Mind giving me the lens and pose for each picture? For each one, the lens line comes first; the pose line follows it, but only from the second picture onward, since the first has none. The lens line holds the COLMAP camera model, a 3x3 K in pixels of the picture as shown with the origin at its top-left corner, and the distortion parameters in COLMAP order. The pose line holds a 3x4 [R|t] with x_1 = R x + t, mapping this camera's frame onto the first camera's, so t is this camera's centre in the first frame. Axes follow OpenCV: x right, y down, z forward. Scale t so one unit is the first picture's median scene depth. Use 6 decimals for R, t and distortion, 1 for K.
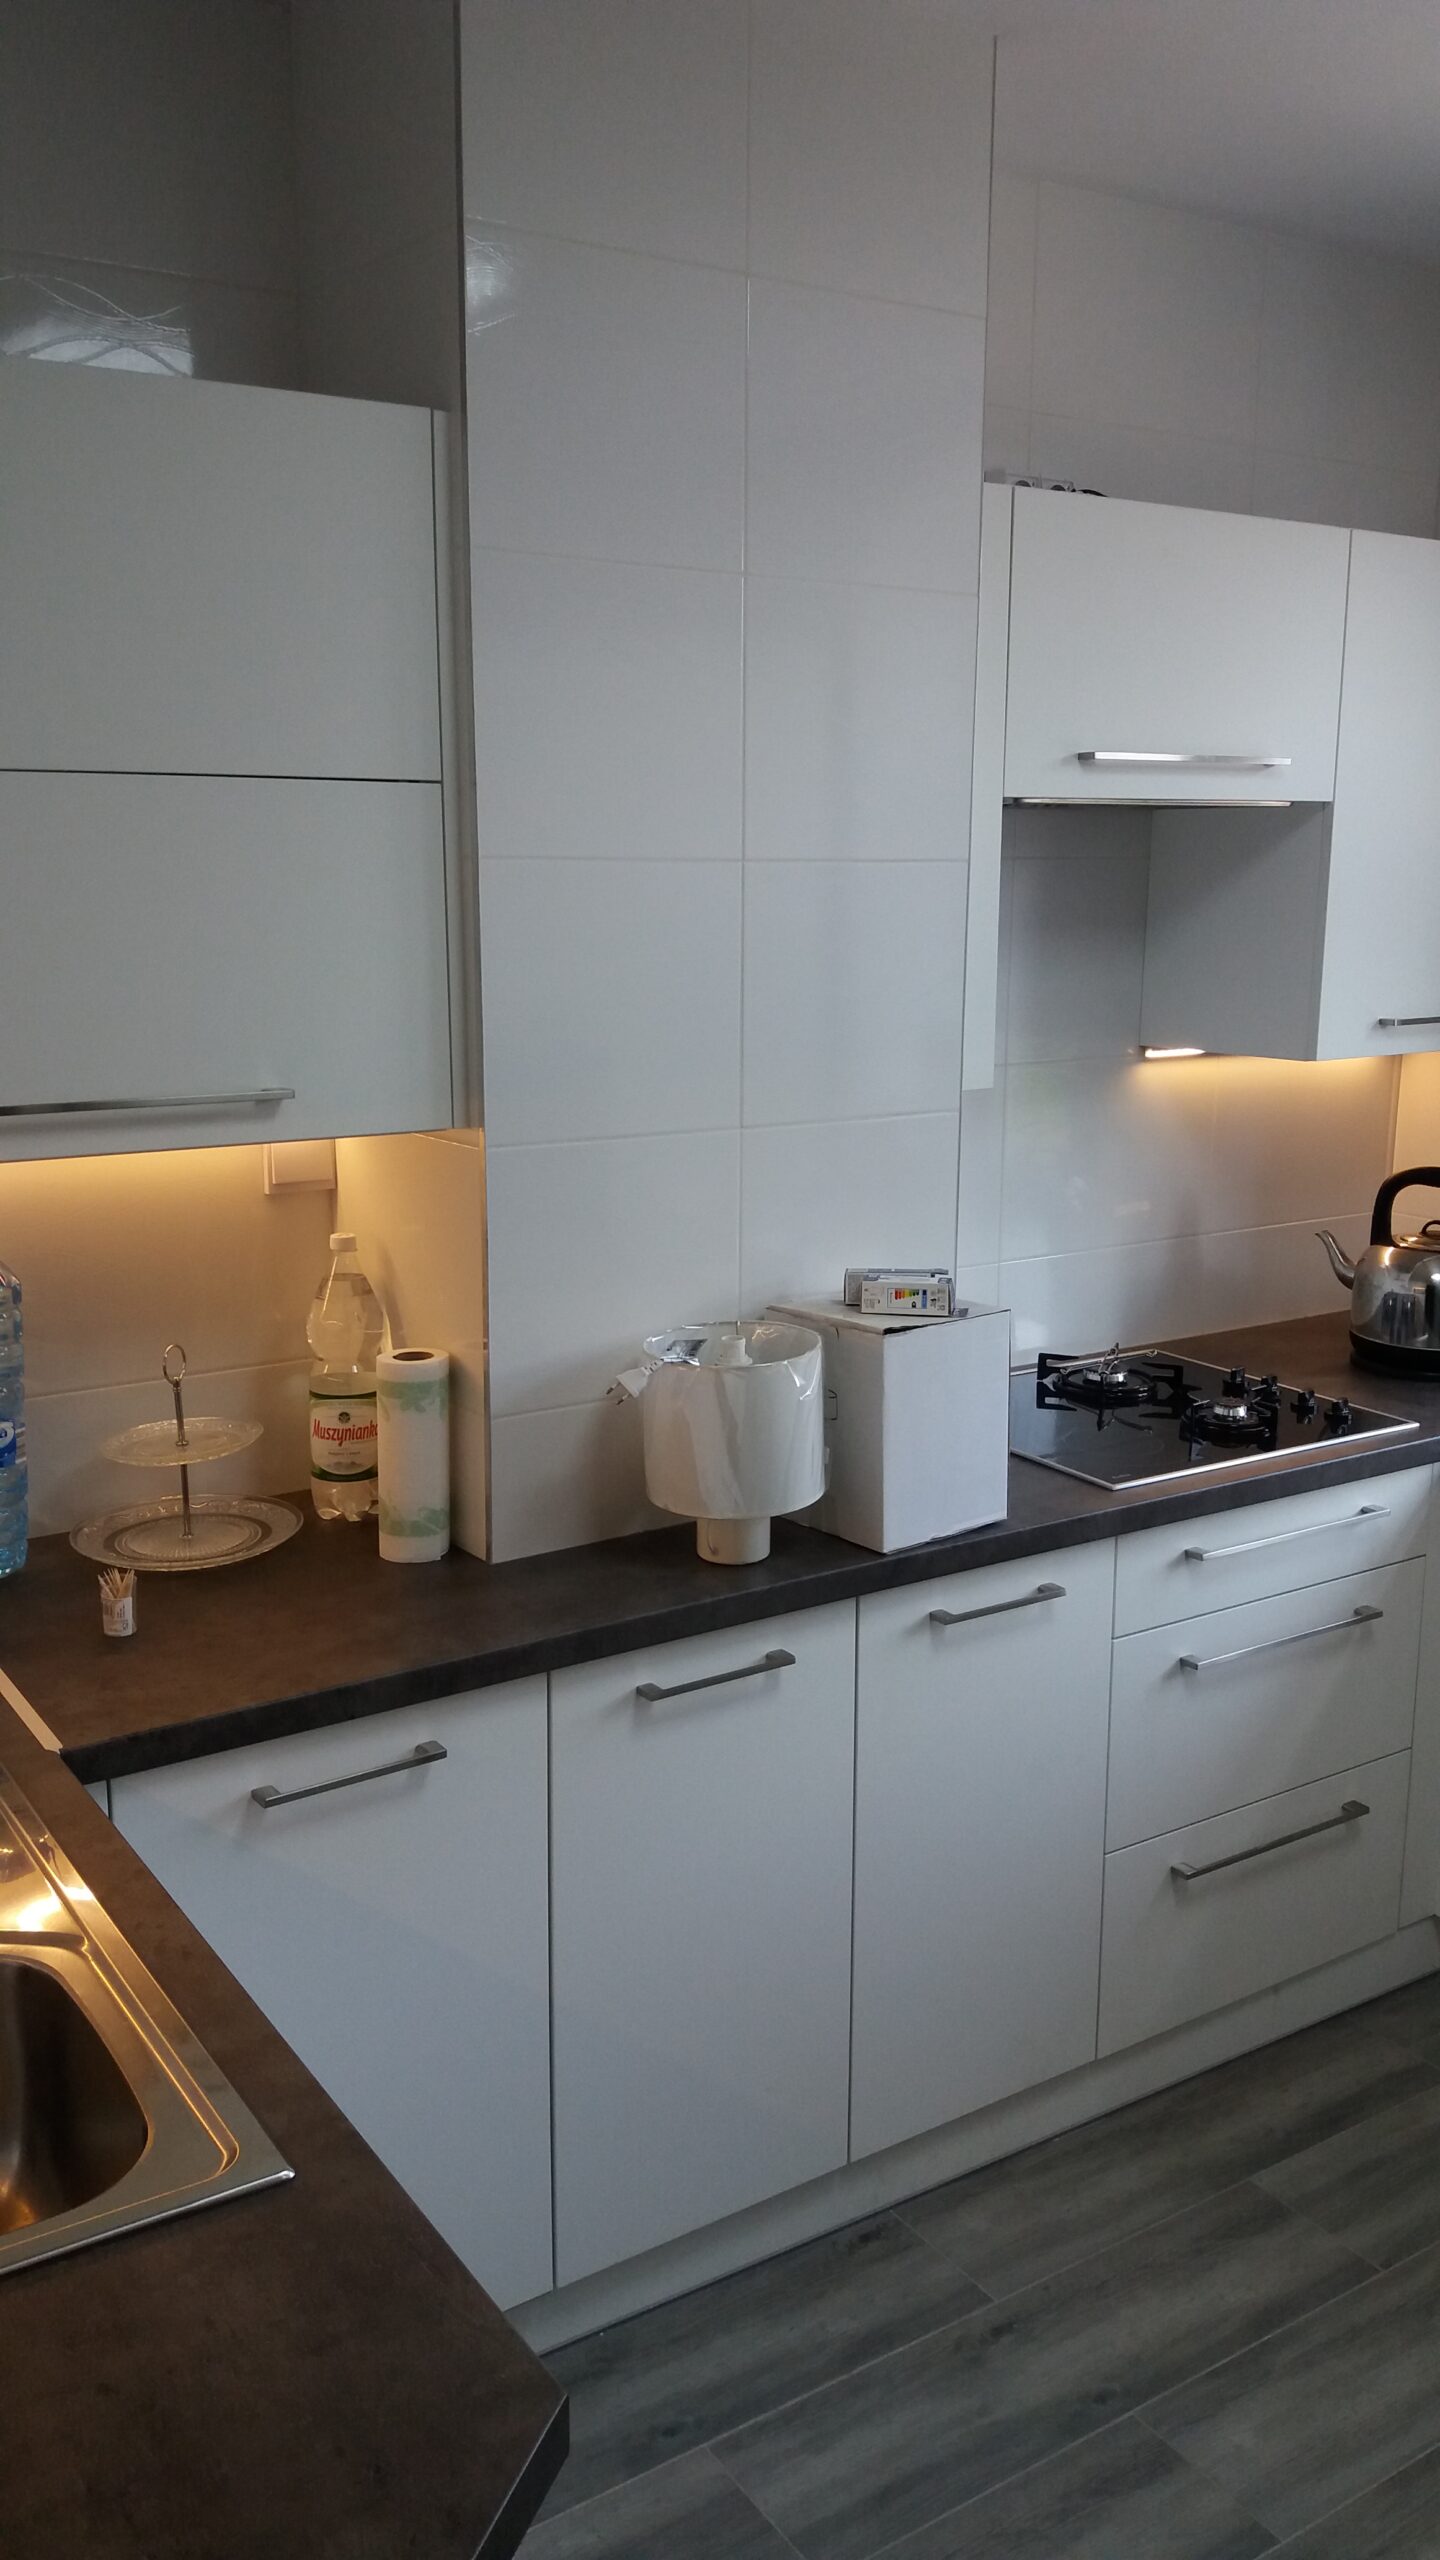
lens RADIAL K [[2085.9, 0, 720.0], [0, 2085.9, 1280.0], [0, 0, 1]] dist [0.234110, -0.512032]
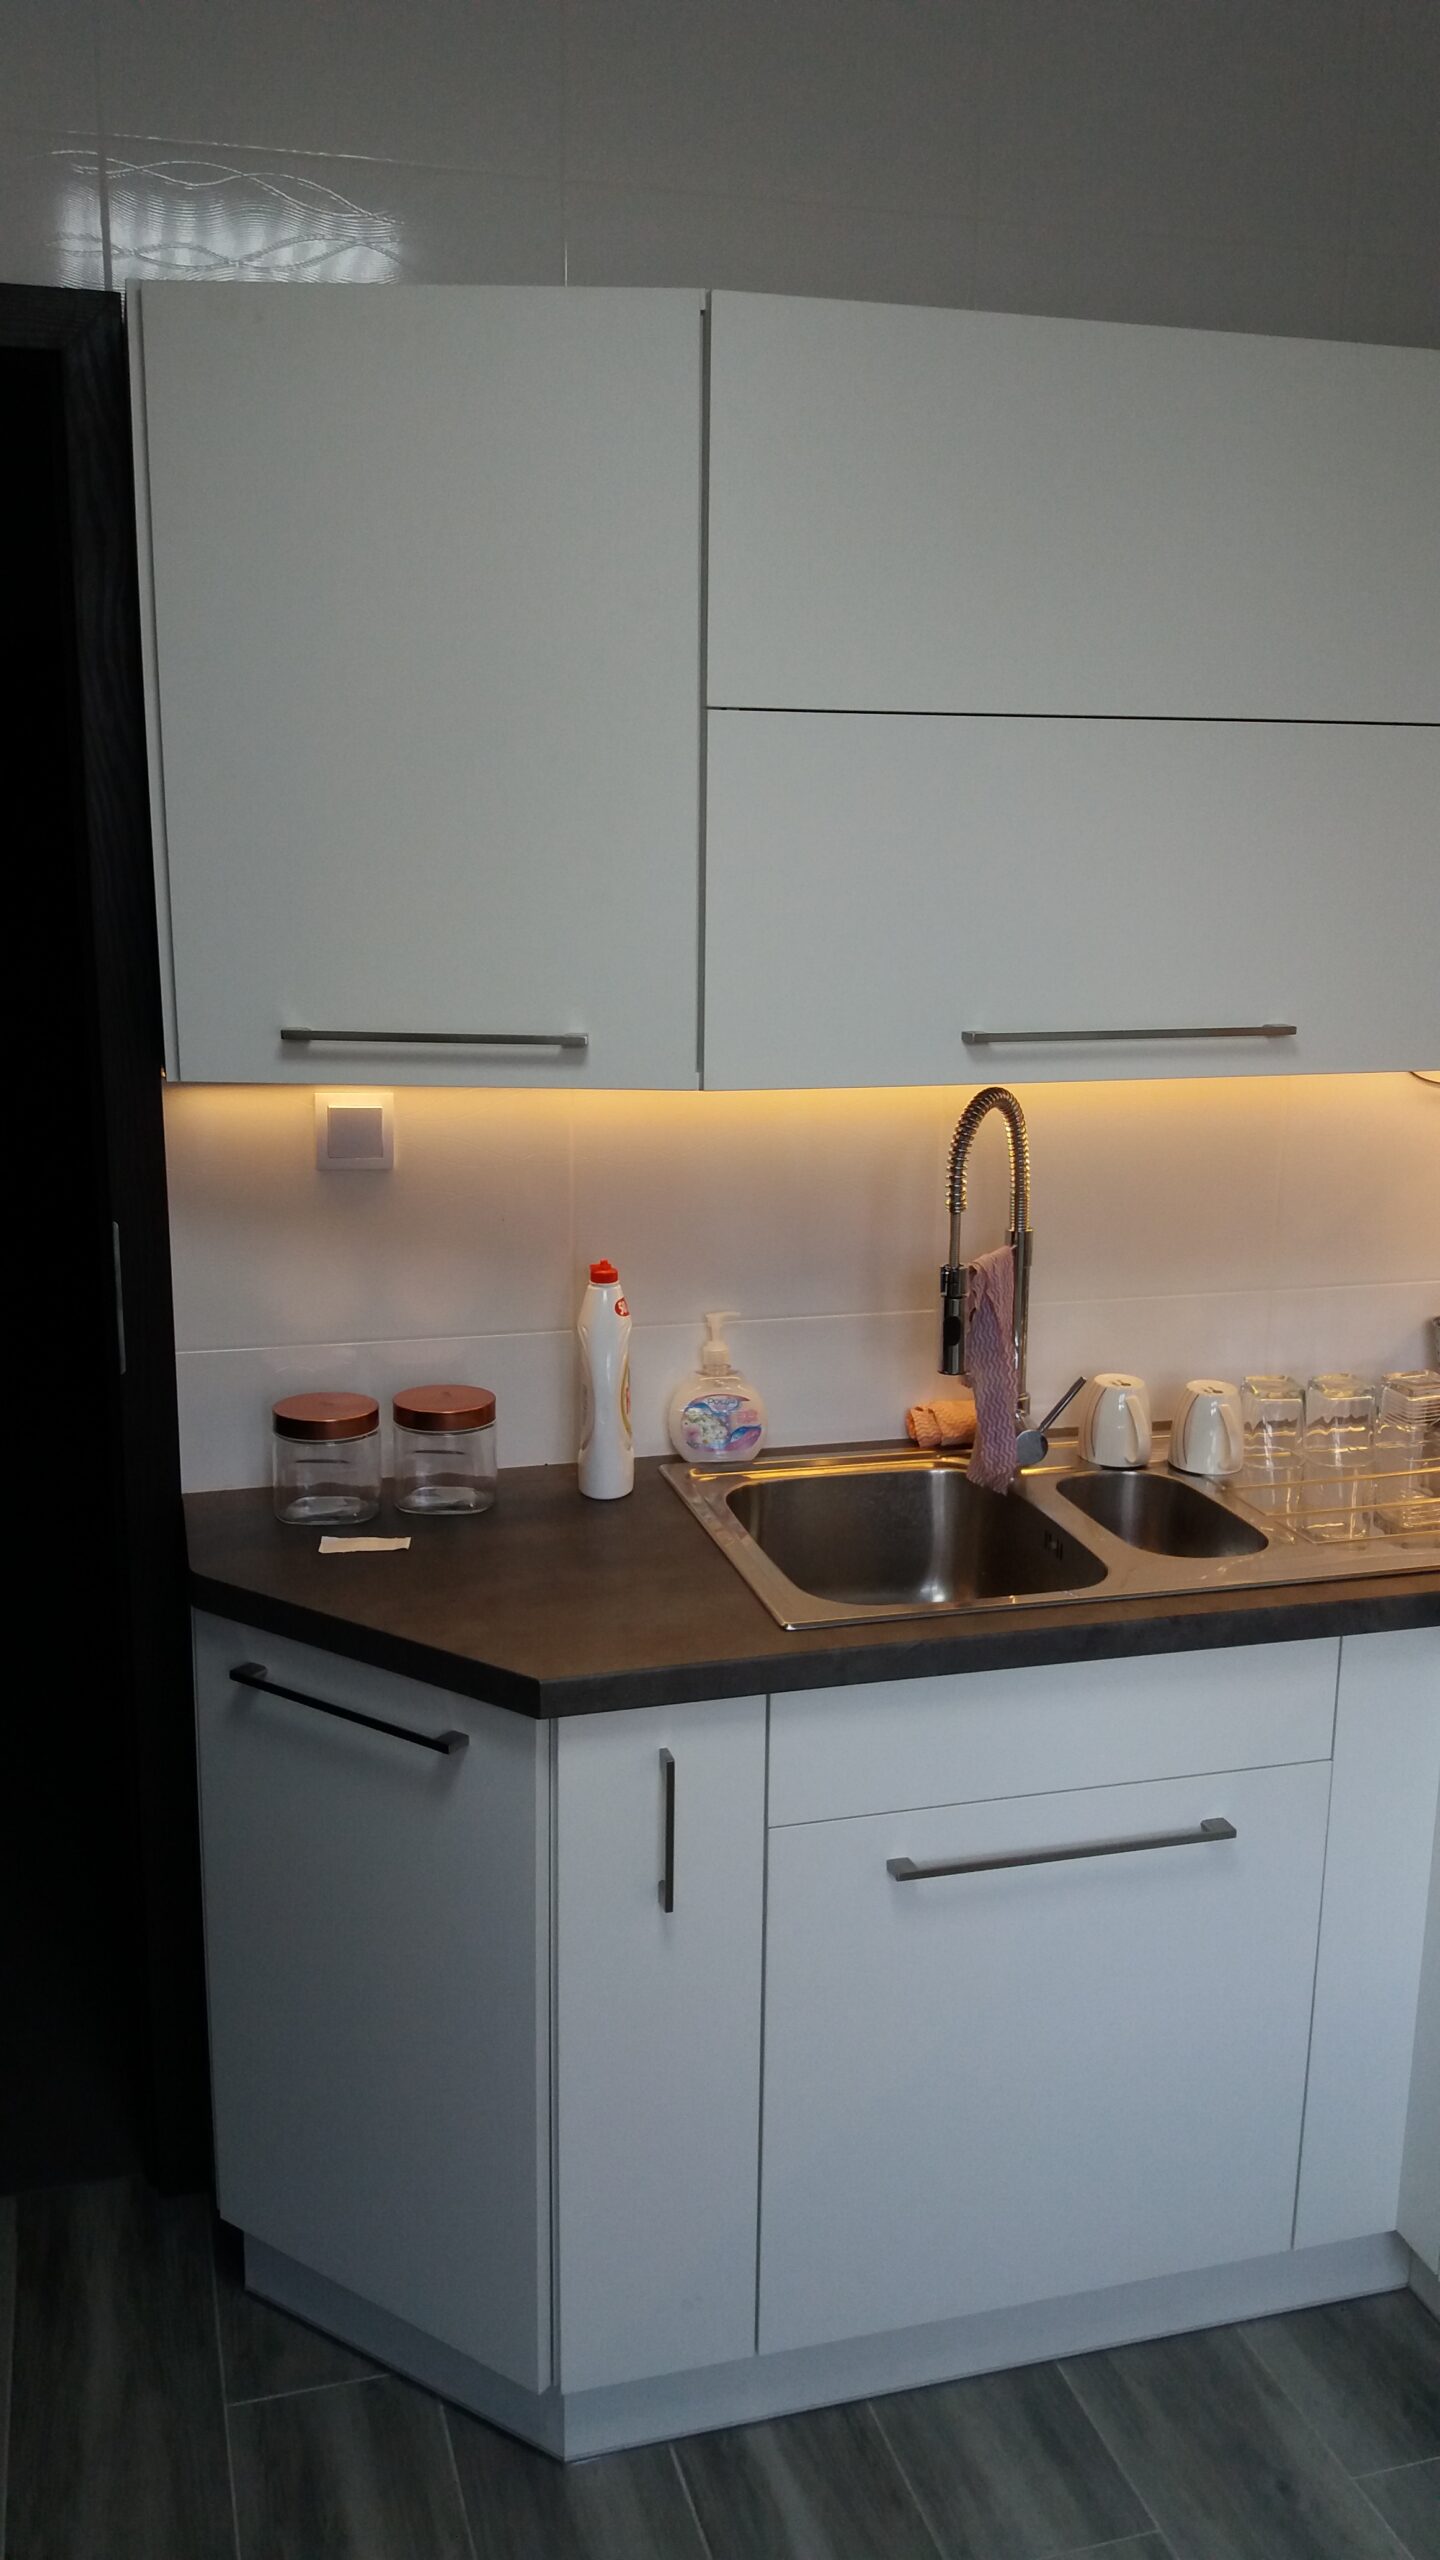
lens RADIAL K [[2181.4, 0, 720.0], [0, 2181.4, 1280.0], [0, 0, 1]] dist [0.058151, -0.000087]
pose [[0.956261, 0.077753, -0.281993, 0.434028], [-0.071403, 0.996910, 0.032742, -0.056488], [0.283667, -0.011175, 0.958858, 0.286580]]
